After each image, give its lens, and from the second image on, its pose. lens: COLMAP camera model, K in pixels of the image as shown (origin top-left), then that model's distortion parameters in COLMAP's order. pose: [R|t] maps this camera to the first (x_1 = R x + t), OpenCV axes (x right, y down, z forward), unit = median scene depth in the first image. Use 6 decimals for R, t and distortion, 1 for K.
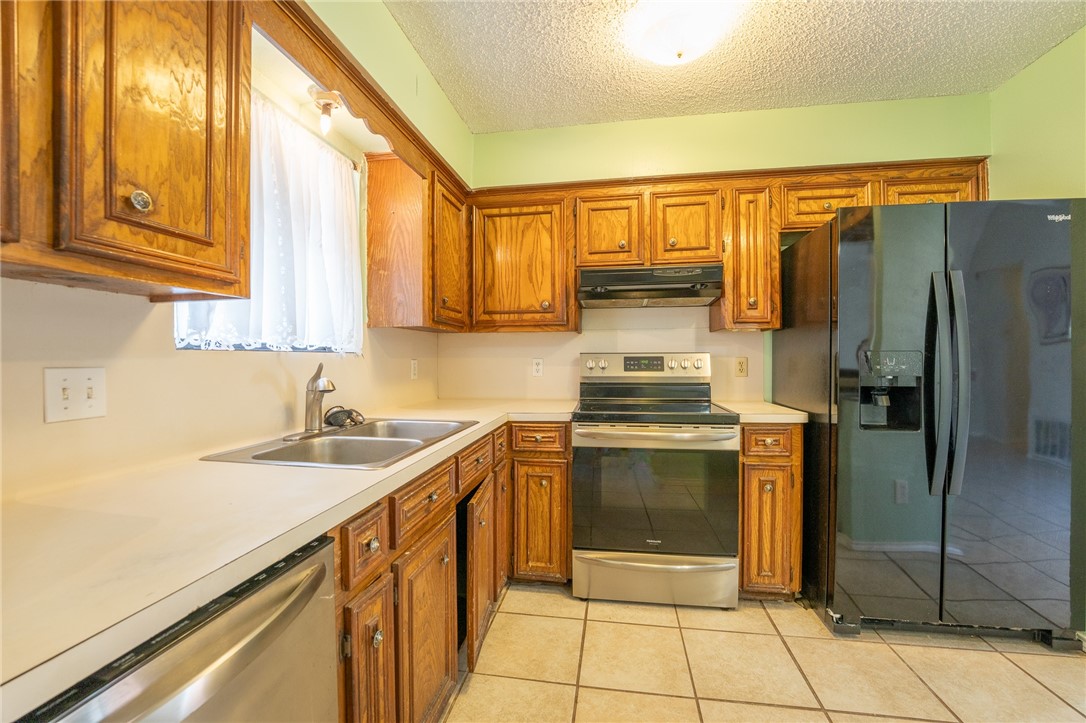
lens RADIAL K [[443.1, 0, 543.0], [0, 443.1, 361.5], [0, 0, 1]] dist [-0.013631, 0.000213]
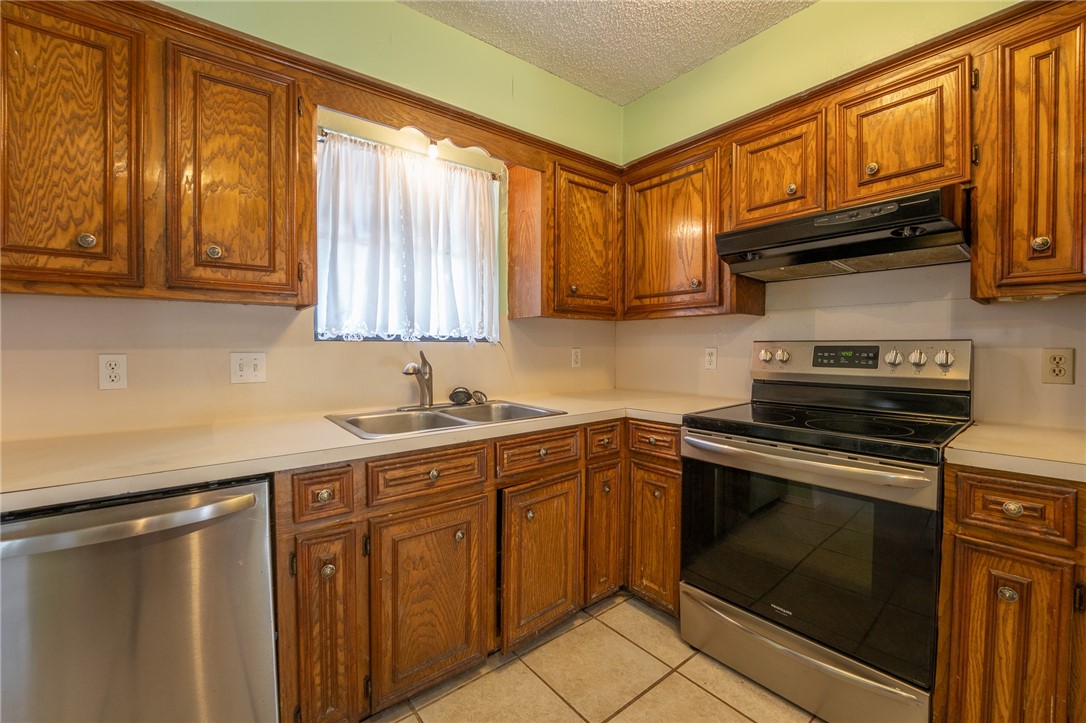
lens RADIAL K [[447.8, 0, 541.4], [0, 447.8, 356.5], [0, 0, 1]] dist [-0.013727, 0.000489]
pose [[0.740819, 0.019719, -0.671415, 0.404673], [-0.008326, 0.999762, 0.020176, -0.005956], [0.671653, -0.009357, 0.740807, 0.209173]]
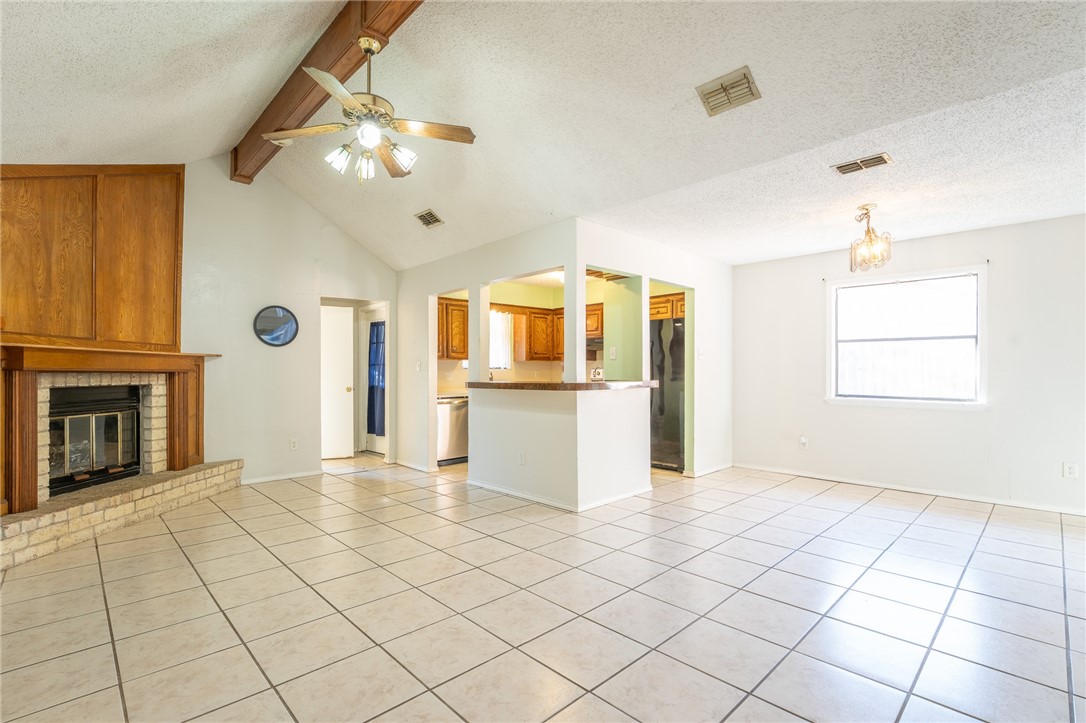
lens RADIAL K [[508.7, 0, 556.3], [0, 508.7, 368.0], [0, 0, 1]] dist [-0.000012, 0.000172]
pose [[0.814345, 0.002450, -0.580376, 1.931714], [-0.007472, 0.999952, -0.006263, -0.004790], [0.580333, 0.009436, 0.814325, -1.770503]]
